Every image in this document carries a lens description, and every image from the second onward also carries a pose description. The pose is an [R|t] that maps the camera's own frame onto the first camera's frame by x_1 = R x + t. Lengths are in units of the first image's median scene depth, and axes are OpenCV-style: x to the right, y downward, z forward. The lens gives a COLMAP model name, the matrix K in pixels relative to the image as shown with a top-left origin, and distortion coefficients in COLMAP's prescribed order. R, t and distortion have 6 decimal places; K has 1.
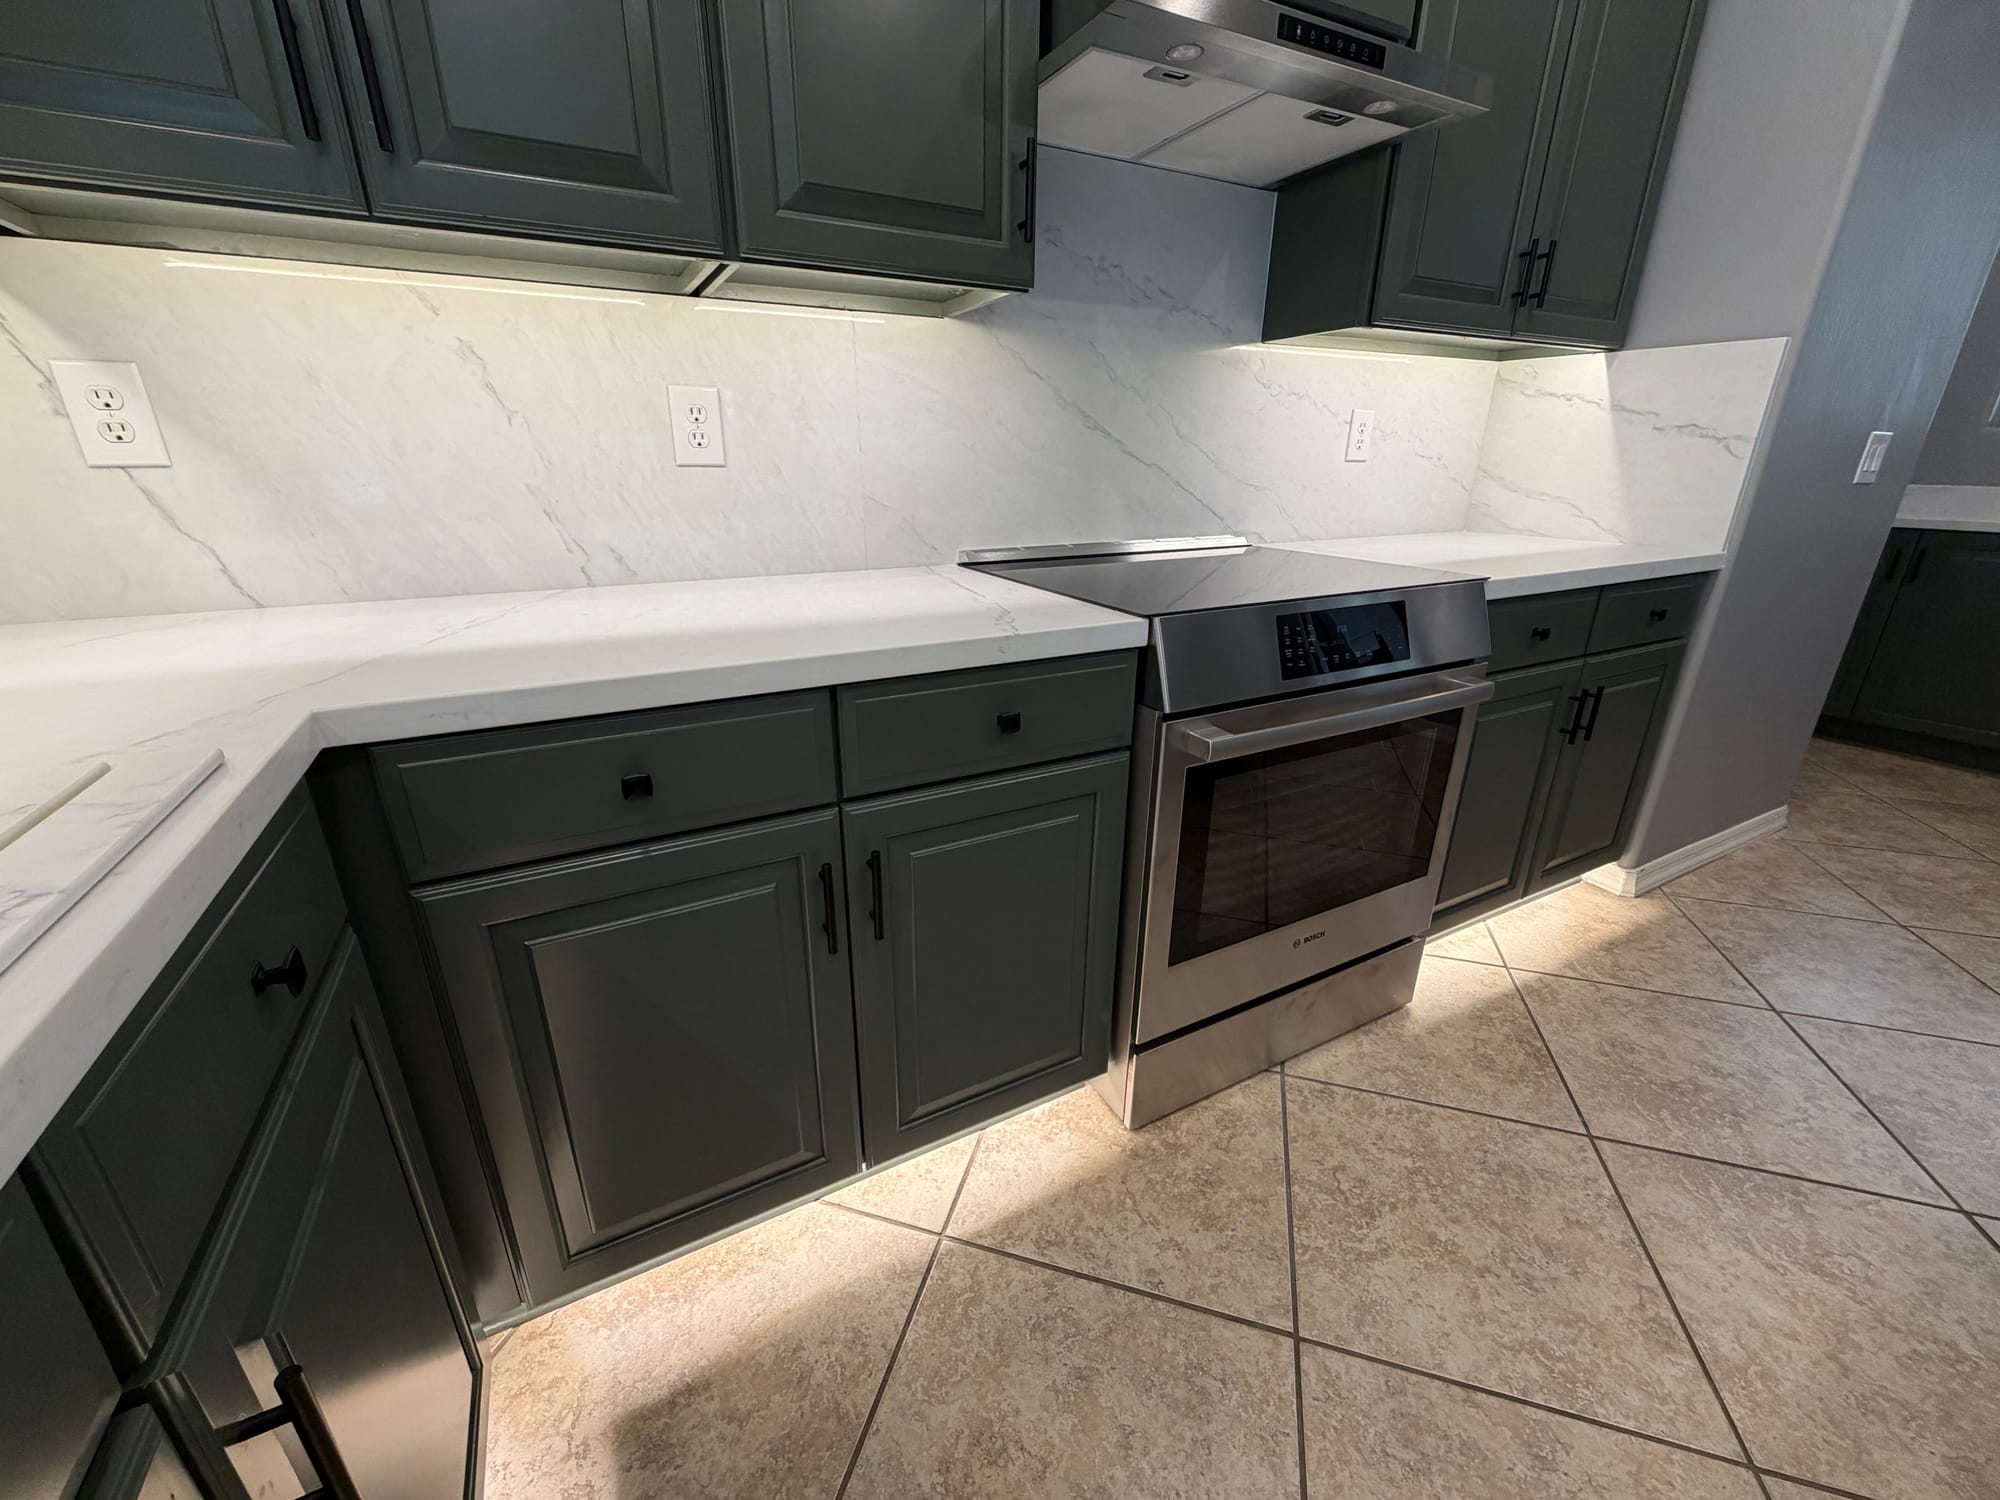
lens RADIAL K [[799.4, 0, 991.0], [0, 799.4, 747.3], [0, 0, 1]] dist [0.000323, -0.000100]
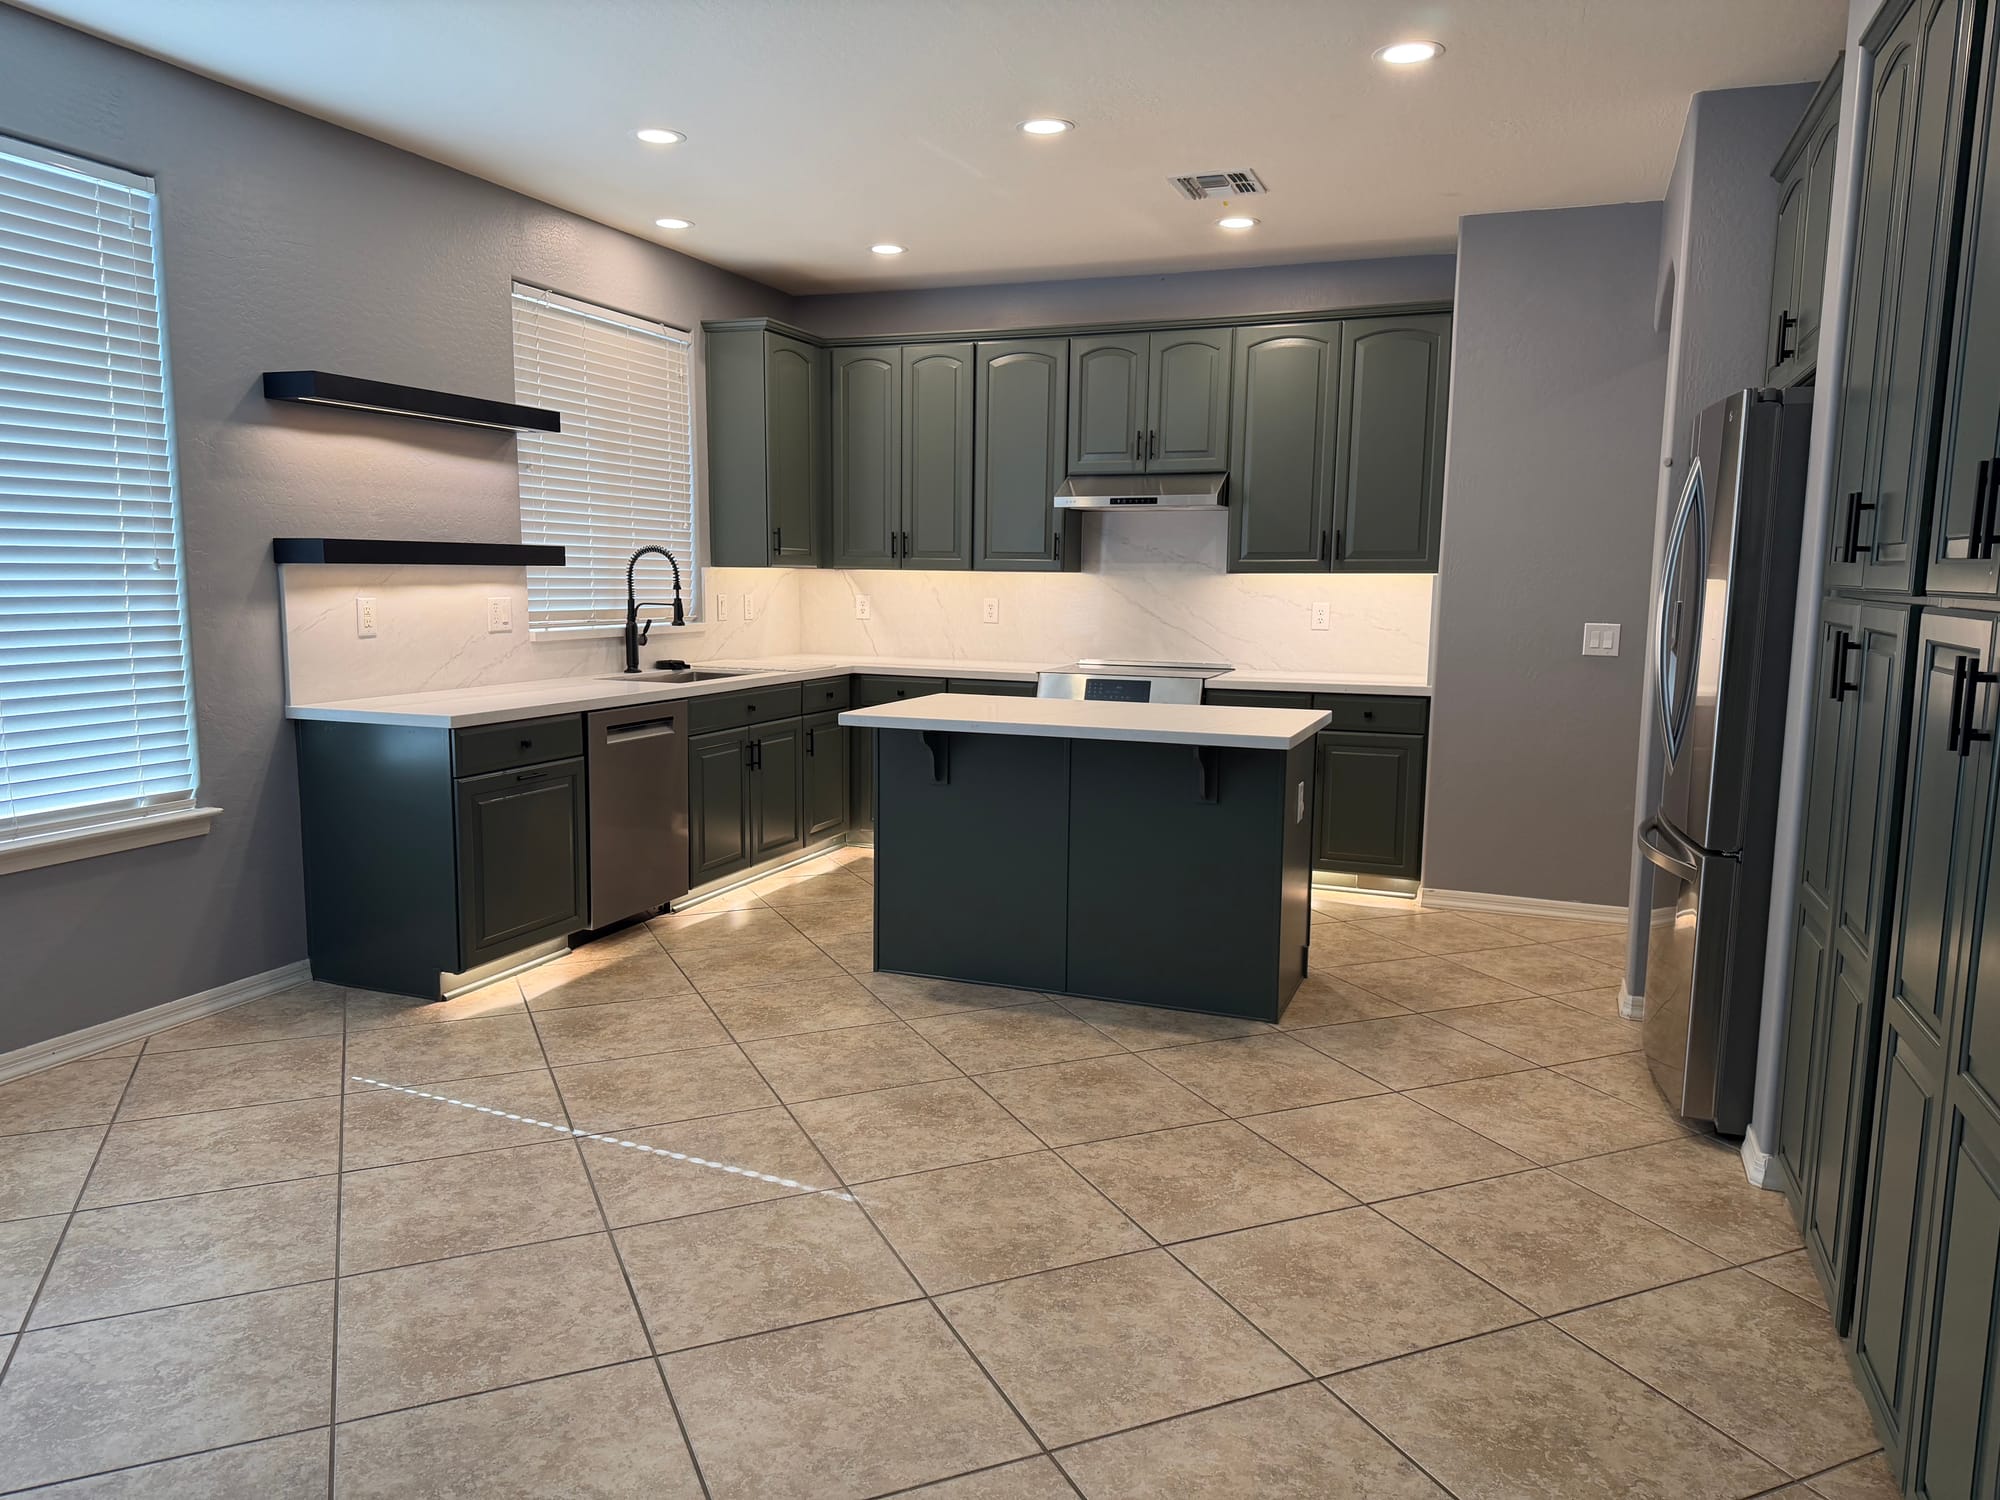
lens RADIAL K [[1392.6, 0, 994.2], [0, 1392.6, 754.9], [0, 0, 1]] dist [0.135462, -0.249677]
pose [[0.656591, 0.103952, -0.747049, 4.259789], [-0.269486, 0.957412, -0.103631, 0.776575], [0.704461, 0.269363, 0.656641, -2.697276]]
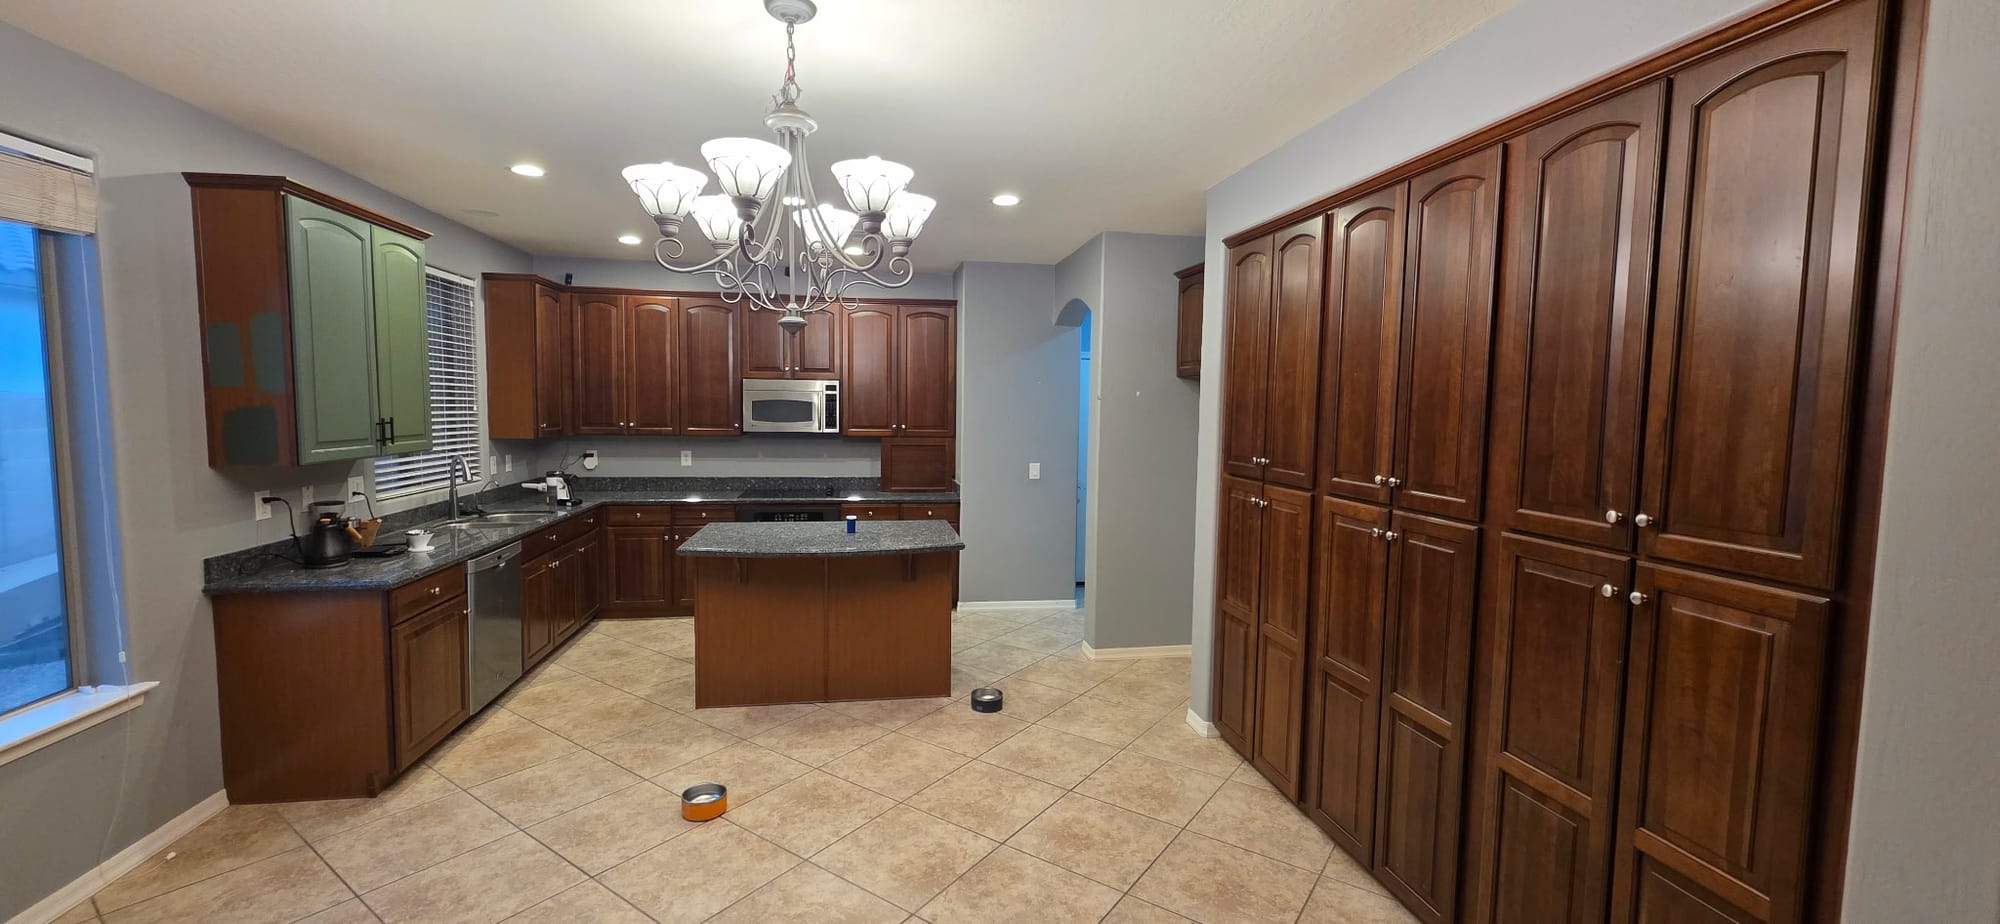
lens RADIAL K [[796.4, 0, 995.2], [0, 796.4, 463.8], [0, 0, 1]] dist [0.001453, 0.000211]
pose [[0.949921, 0.034332, -0.310598, 3.417409], [-0.117827, 0.959933, -0.254253, 0.742610], [0.289425, 0.278117, 0.915906, -3.357830]]
